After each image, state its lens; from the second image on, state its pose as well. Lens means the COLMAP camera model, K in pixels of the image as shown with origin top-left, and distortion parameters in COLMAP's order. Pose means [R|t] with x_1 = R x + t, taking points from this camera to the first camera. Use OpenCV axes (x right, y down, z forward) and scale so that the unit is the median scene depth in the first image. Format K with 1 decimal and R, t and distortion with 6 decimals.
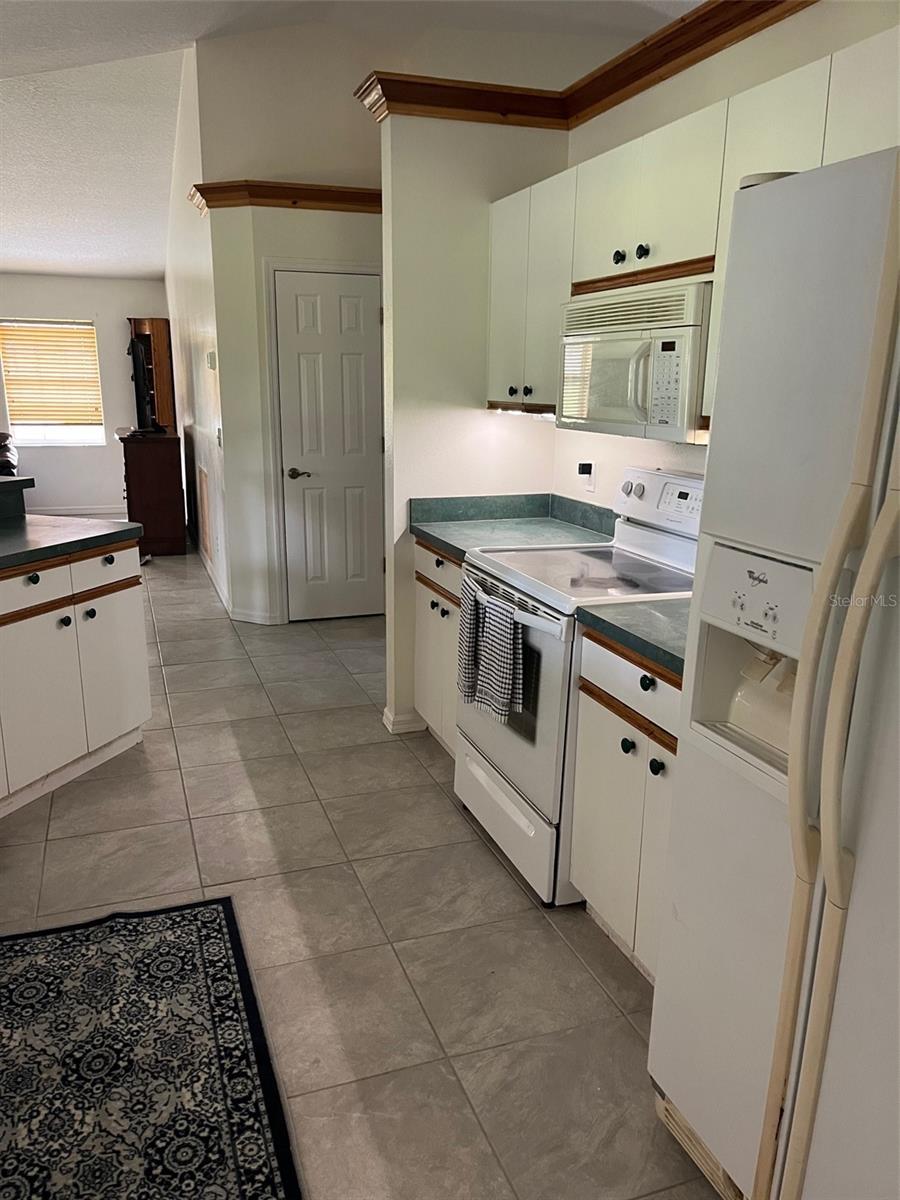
lens RADIAL K [[905.0, 0, 454.0], [0, 905.0, 608.4], [0, 0, 1]] dist [0.069002, -0.089827]
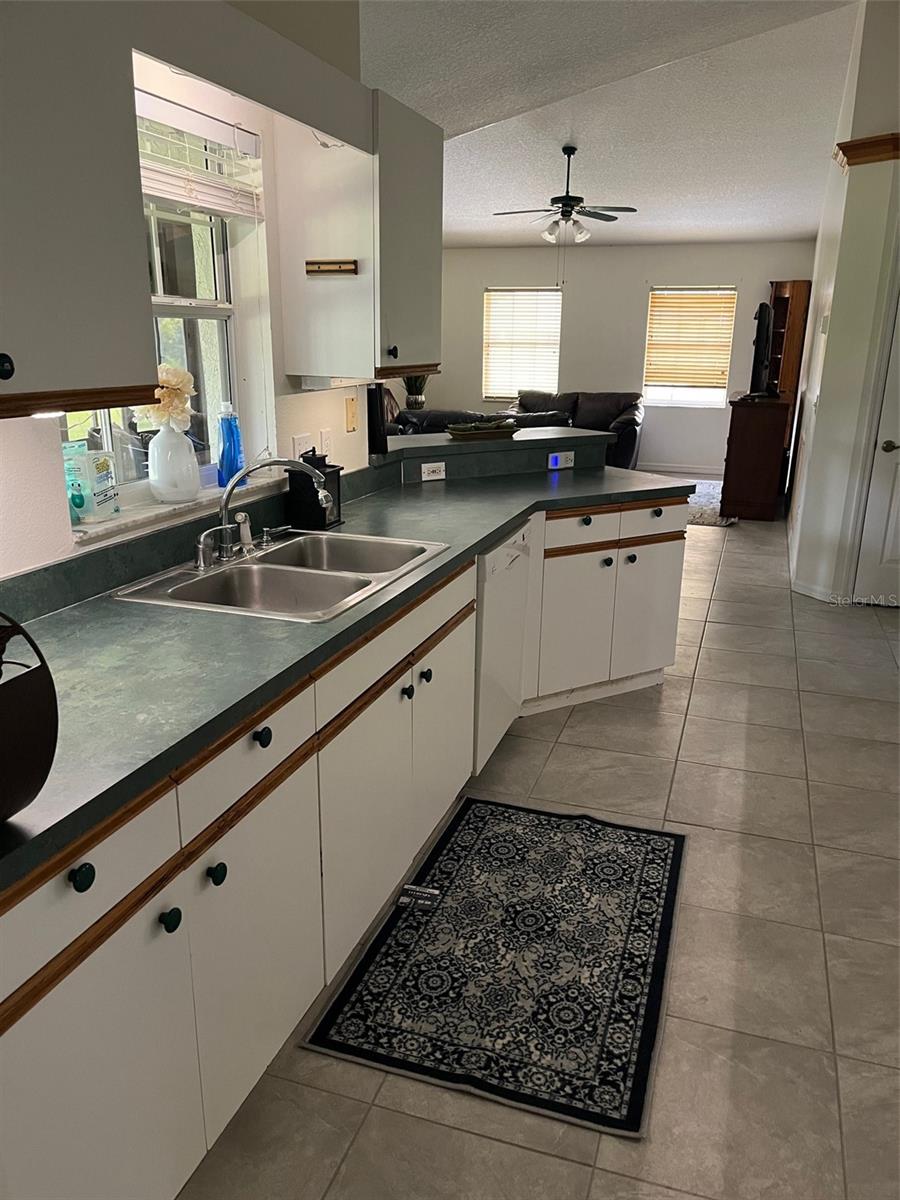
lens RADIAL K [[905.0, 0, 457.8], [0, 905.0, 598.9], [0, 0, 1]] dist [0.069002, -0.089827]
pose [[0.796090, 0.171548, -0.580355, 0.116149], [-0.155458, 0.984771, 0.077843, 0.001072], [0.584870, 0.028251, 0.810635, -0.028298]]
